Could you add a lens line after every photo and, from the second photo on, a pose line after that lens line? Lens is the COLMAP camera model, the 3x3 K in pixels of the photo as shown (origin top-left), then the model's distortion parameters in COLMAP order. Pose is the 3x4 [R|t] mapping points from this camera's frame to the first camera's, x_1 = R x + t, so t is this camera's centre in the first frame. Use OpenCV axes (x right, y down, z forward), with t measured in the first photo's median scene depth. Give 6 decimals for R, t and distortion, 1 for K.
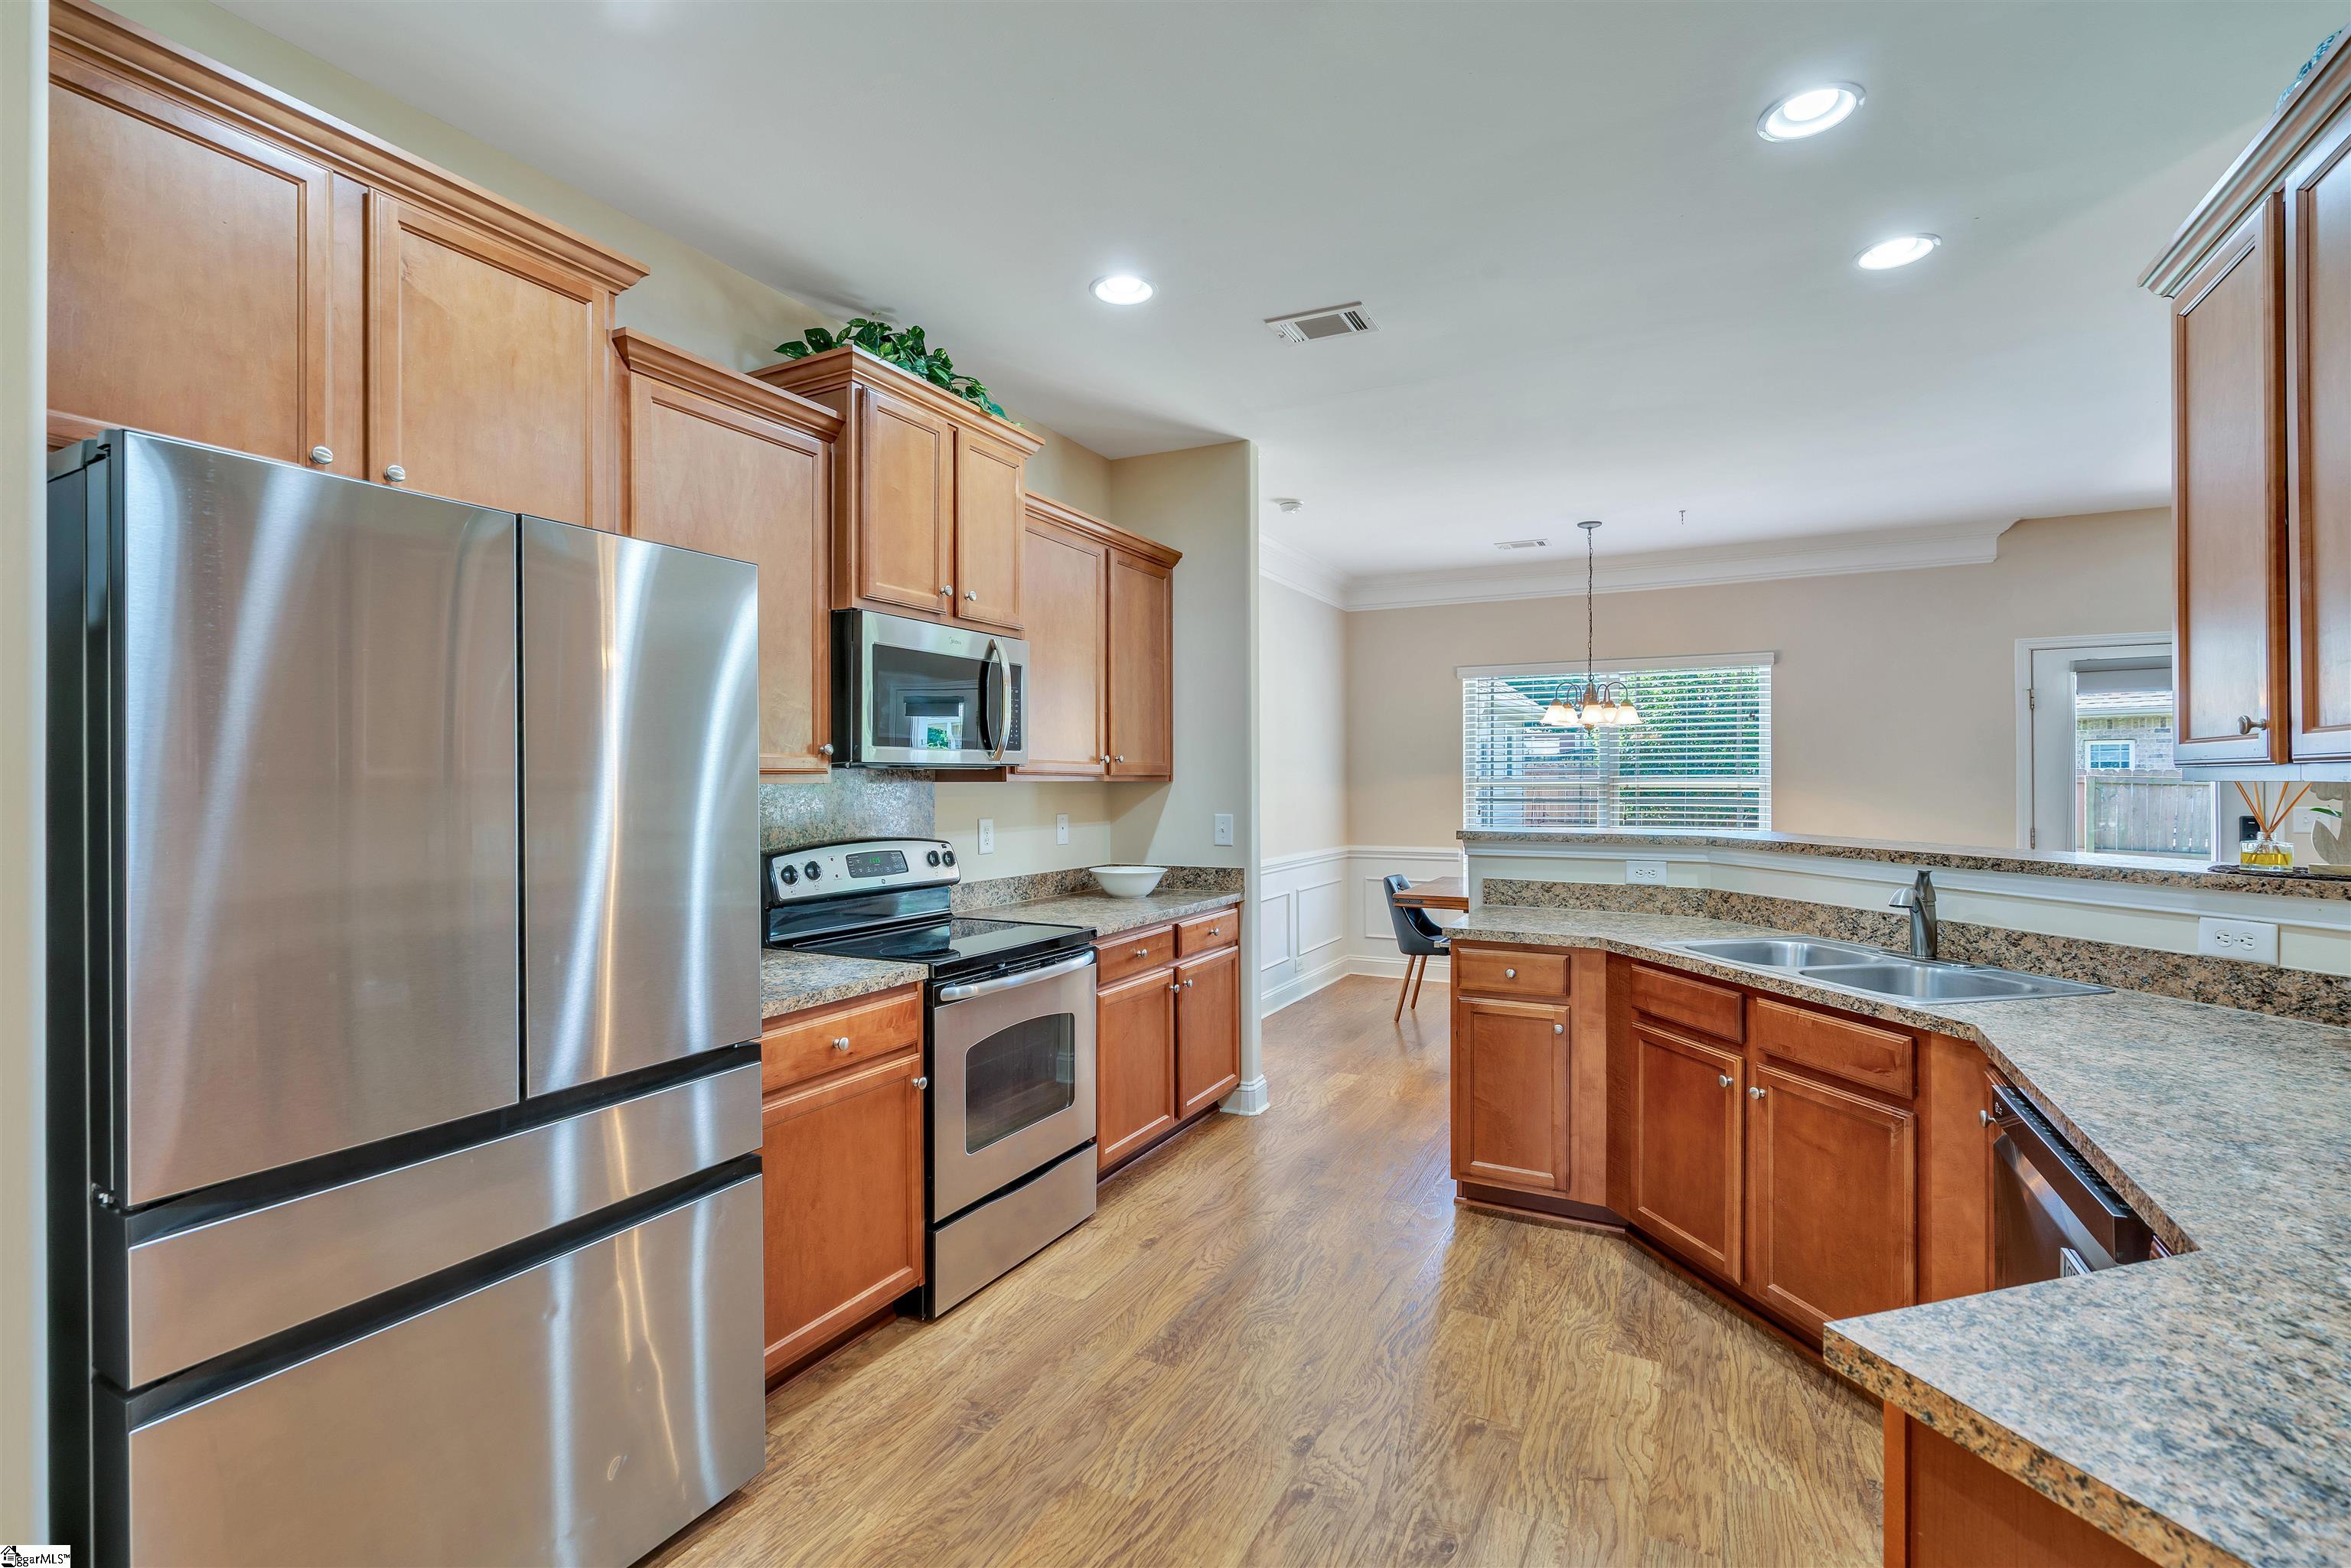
lens RADIAL K [[1081.9, 0, 1176.6], [0, 1081.9, 784.5], [0, 0, 1]] dist [-0.005903, 0.000084]
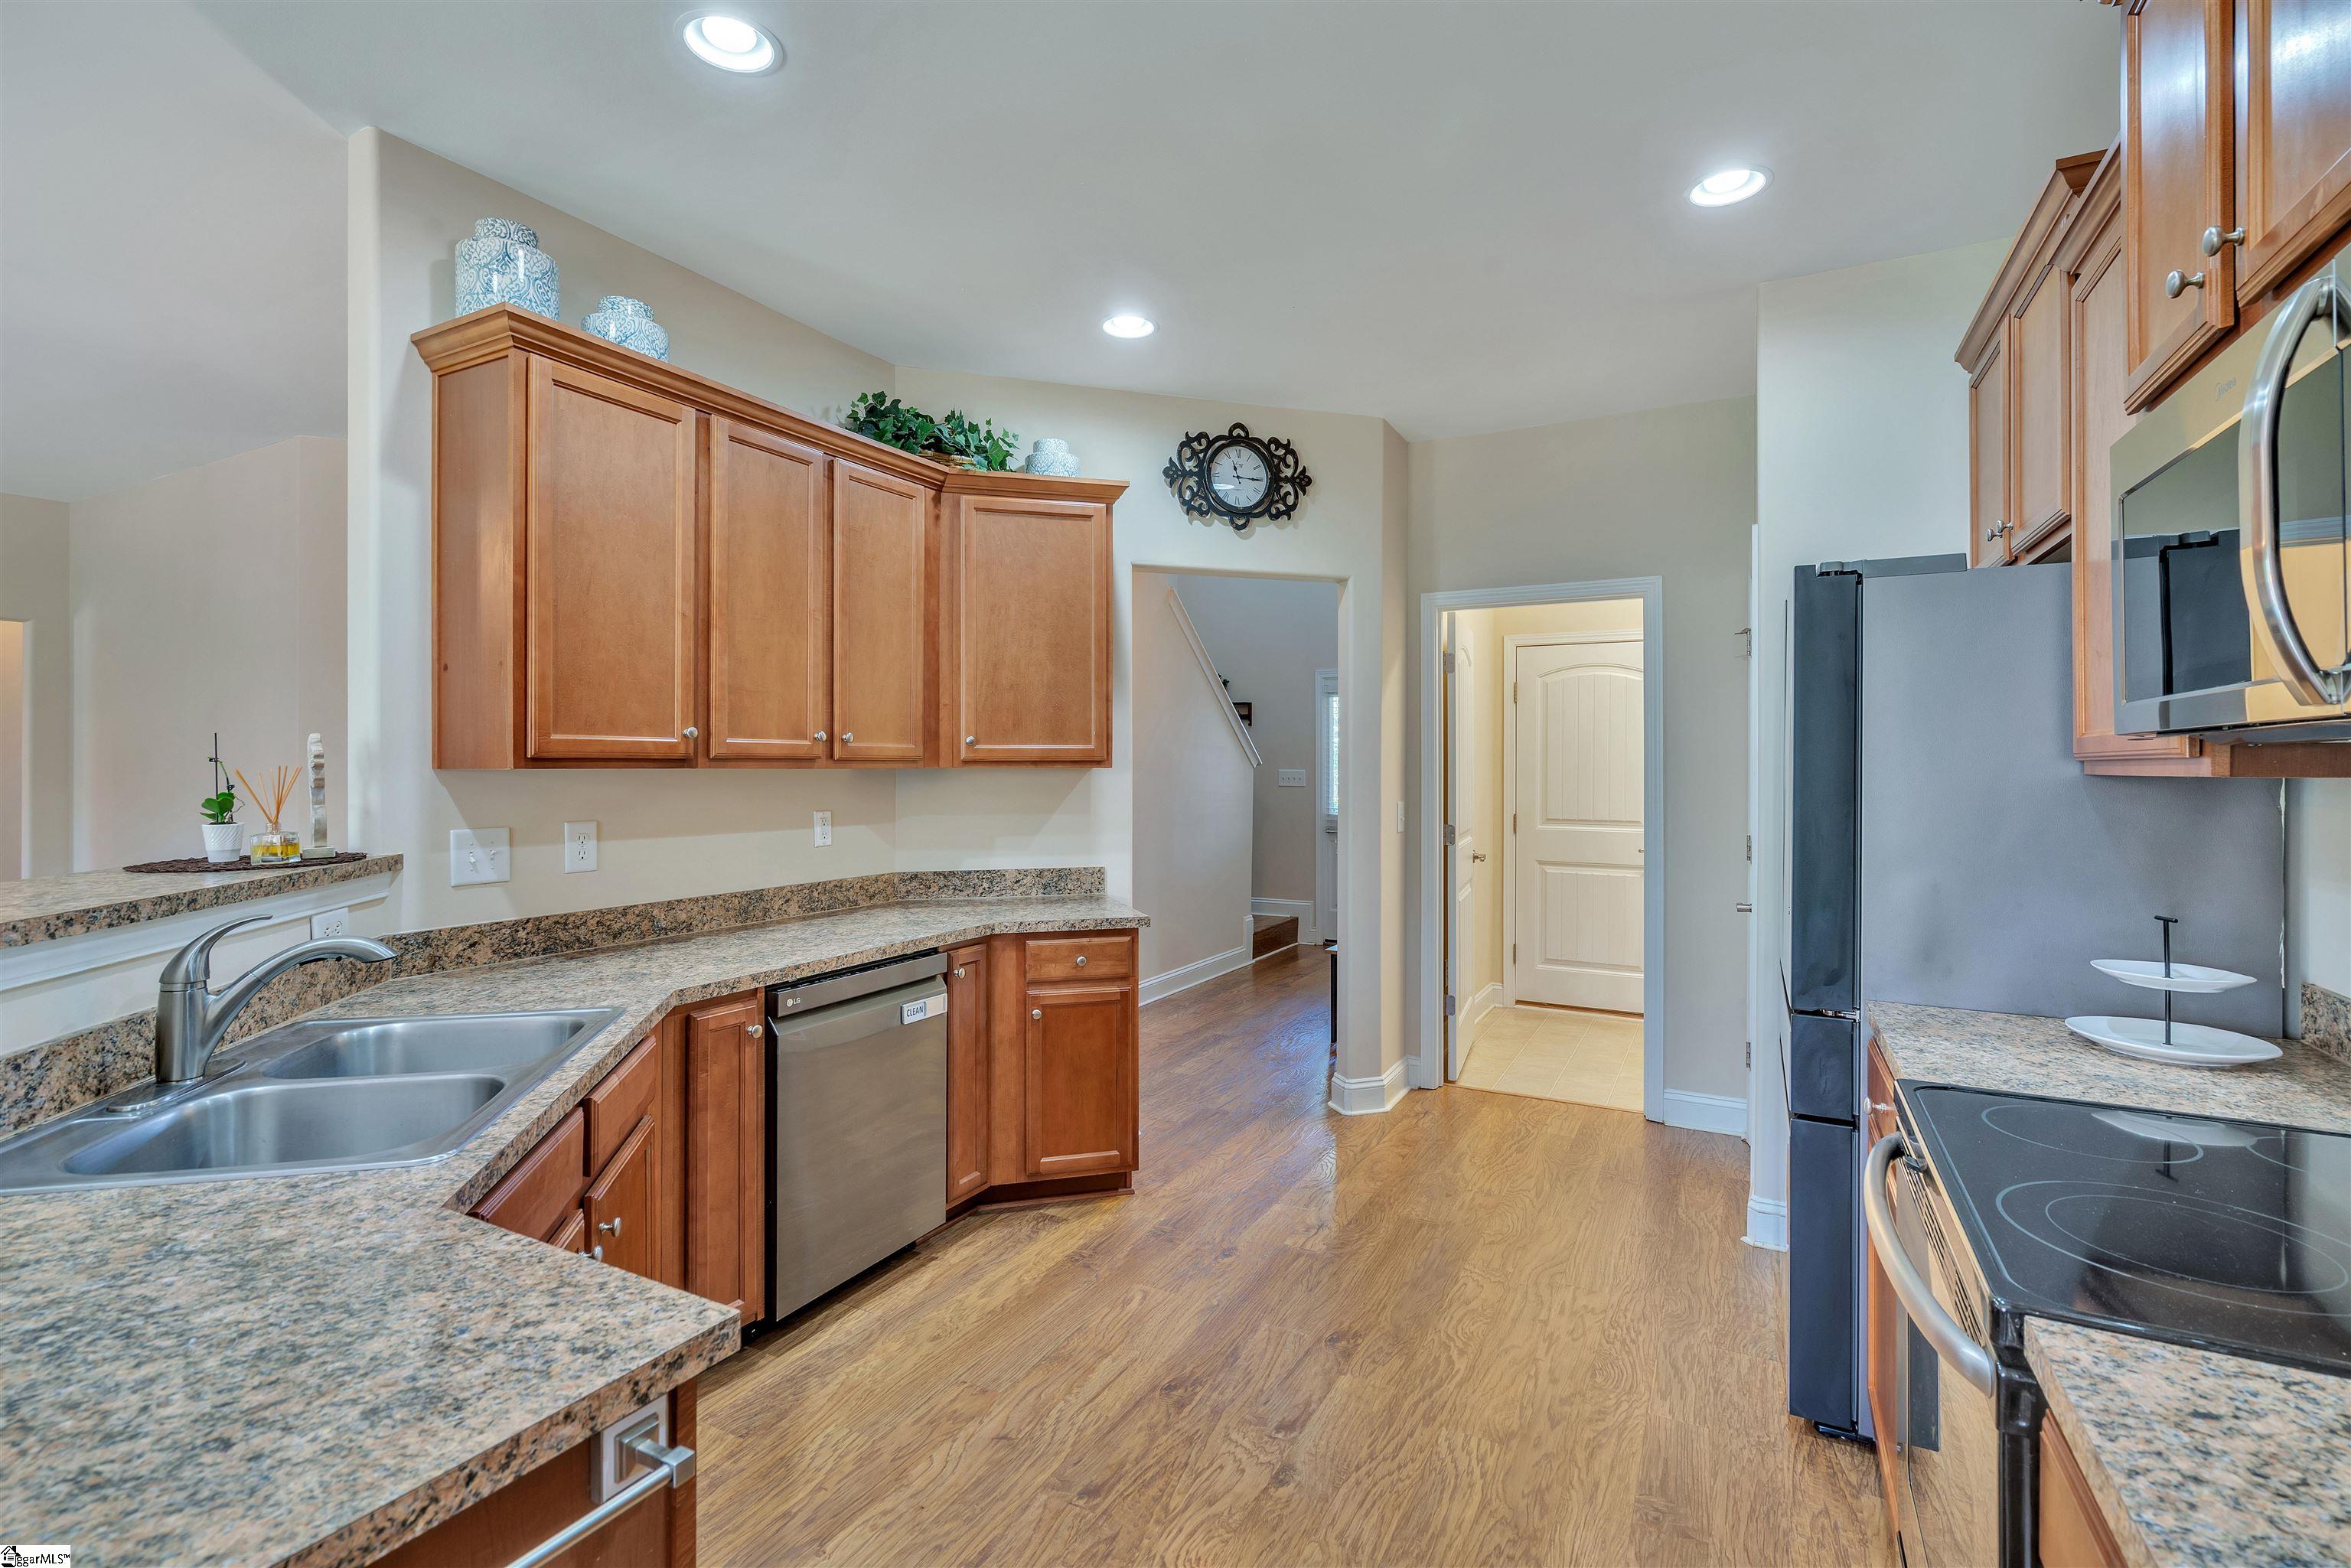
lens RADIAL K [[1069.5, 0, 1174.5], [0, 1069.5, 766.4], [0, 0, 1]] dist [0.001113, 0.000078]
pose [[-0.999819, 0.001100, 0.018995, 0.192103], [0.001157, 0.999995, 0.002988, -0.008532], [-0.018992, 0.003010, -0.999815, 1.920455]]
